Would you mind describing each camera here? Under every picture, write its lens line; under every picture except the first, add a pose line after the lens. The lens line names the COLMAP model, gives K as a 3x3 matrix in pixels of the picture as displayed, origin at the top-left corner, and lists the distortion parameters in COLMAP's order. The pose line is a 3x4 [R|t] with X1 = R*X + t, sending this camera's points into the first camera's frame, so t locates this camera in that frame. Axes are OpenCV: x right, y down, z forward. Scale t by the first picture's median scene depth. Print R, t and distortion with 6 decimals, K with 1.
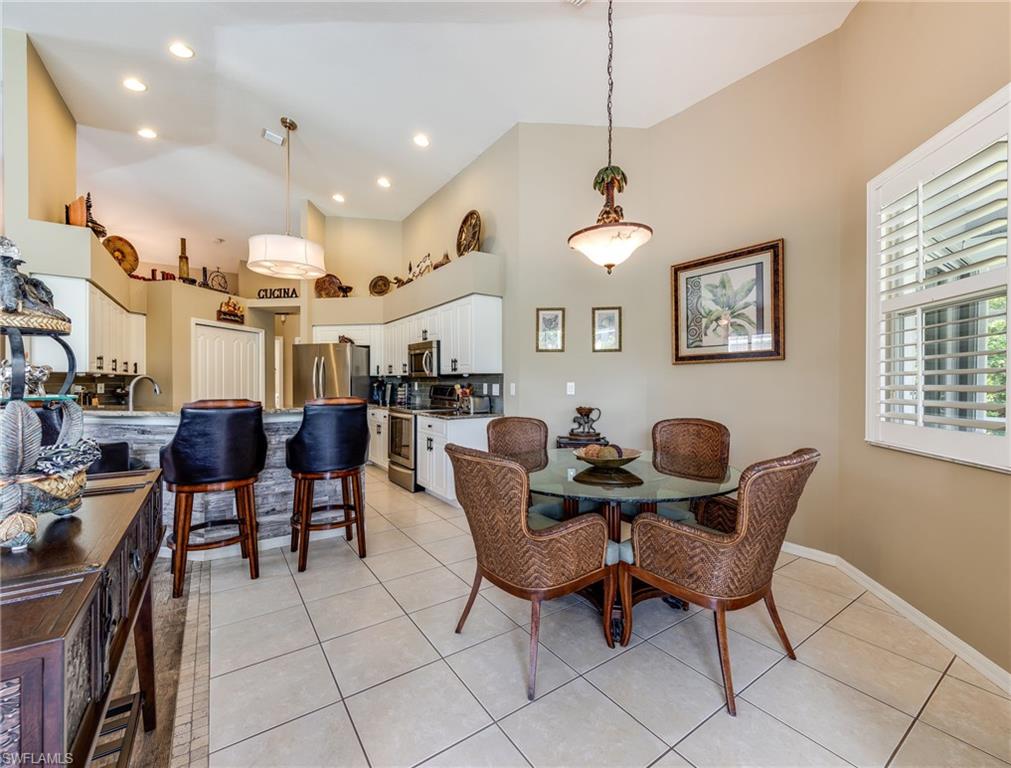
lens RADIAL K [[429.9, 0, 505.5], [0, 429.9, 384.0], [0, 0, 1]] dist [0.000402, -0.000244]
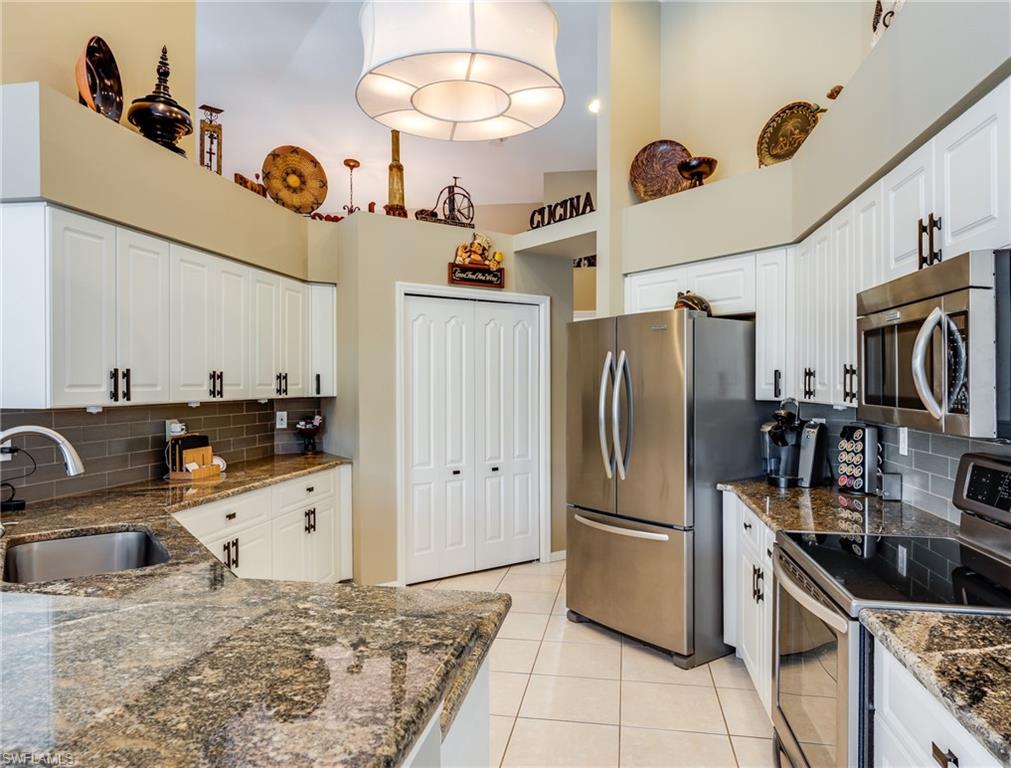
lens RADIAL K [[683.9, 0, 505.5], [0, 683.9, 384.0], [0, 0, 1]] dist [0.004871, 0.001133]
pose [[0.715904, -0.001979, -0.698196, -0.078923], [-0.001024, 0.999992, -0.003885, -0.030359], [0.698198, 0.003497, 0.715896, 0.484277]]
